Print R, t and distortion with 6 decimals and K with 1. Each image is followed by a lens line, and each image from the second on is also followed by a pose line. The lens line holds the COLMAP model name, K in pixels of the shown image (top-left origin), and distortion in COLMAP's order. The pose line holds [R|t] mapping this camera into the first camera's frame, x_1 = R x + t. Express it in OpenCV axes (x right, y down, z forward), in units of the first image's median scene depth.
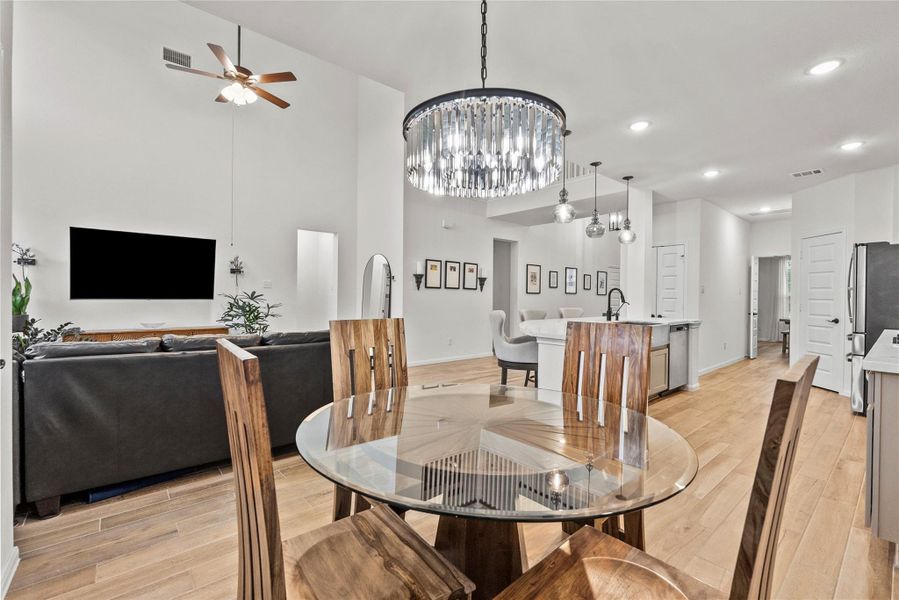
lens RADIAL K [[394.2, 0, 449.5], [0, 394.2, 300.0], [0, 0, 1]] dist [-0.004708, -0.000290]
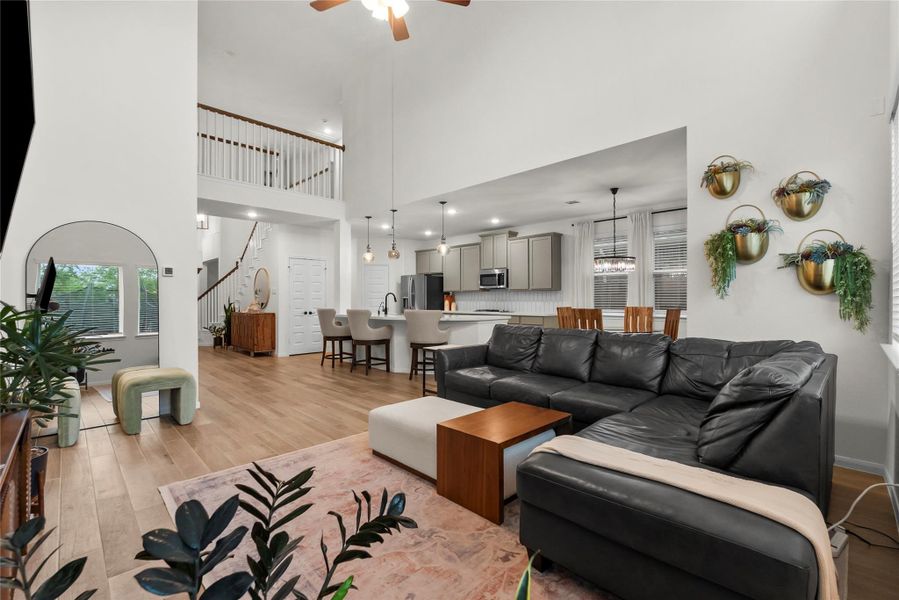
lens RADIAL K [[394.2, 0, 449.5], [0, 394.2, 300.0], [0, 0, 1]] dist [-0.004708, -0.000290]
pose [[-0.066126, -0.015499, 0.997691, -0.892174], [0.009098, 0.999828, 0.016136, -0.019239], [-0.997770, 0.010144, -0.065974, 0.686421]]
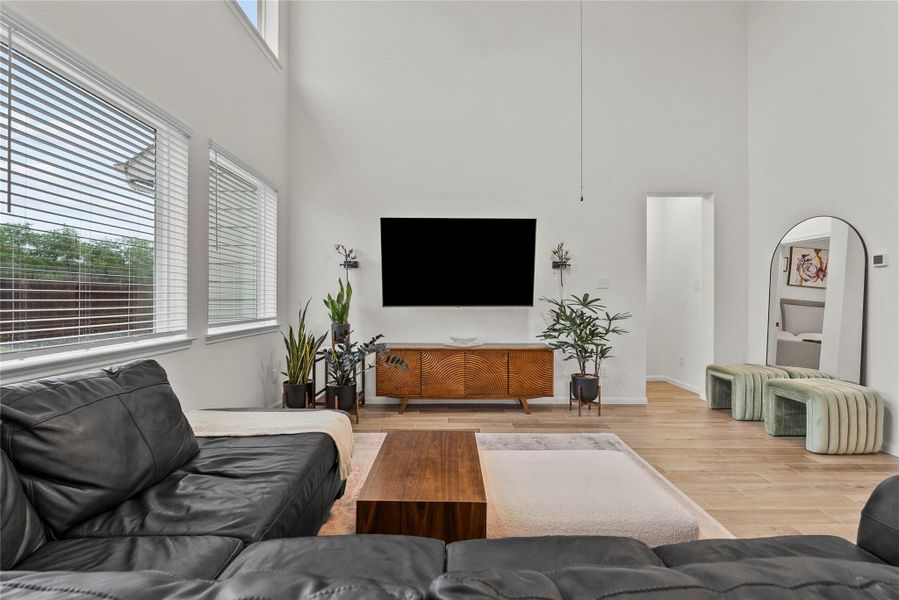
lens RADIAL K [[394.2, 0, 449.5], [0, 394.2, 300.0], [0, 0, 1]] dist [-0.004708, -0.000290]
pose [[0.764739, -0.006411, -0.644308, -0.263456], [0.001163, 0.999963, -0.008569, -0.006641], [0.644339, 0.005804, 0.764718, 0.371783]]
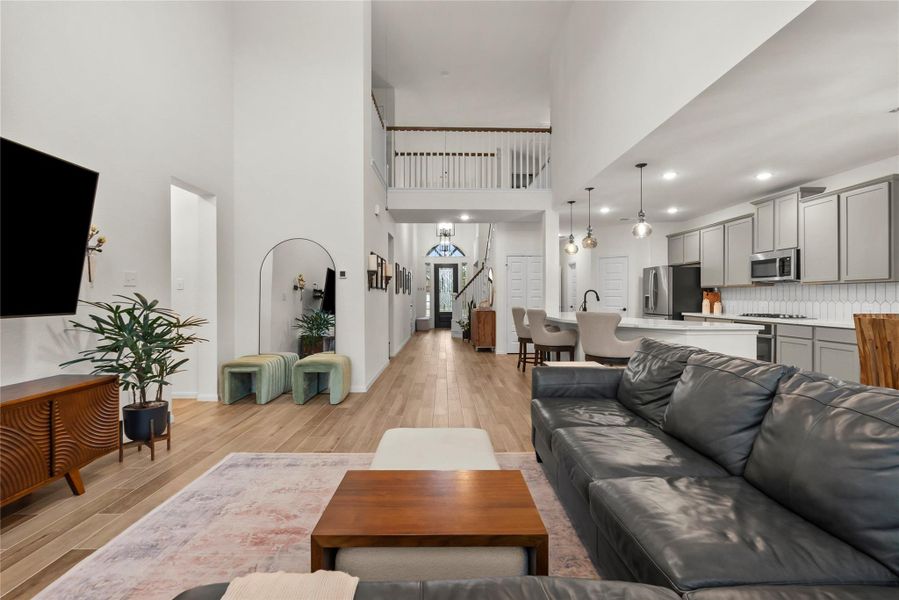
lens RADIAL K [[394.2, 0, 449.5], [0, 394.2, 300.0], [0, 0, 1]] dist [-0.004708, -0.000290]
pose [[0.637880, -0.018777, 0.769907, -0.664397], [0.014867, 0.999817, 0.012067, -0.015267], [-0.769992, 0.003749, 0.638042, 0.426955]]
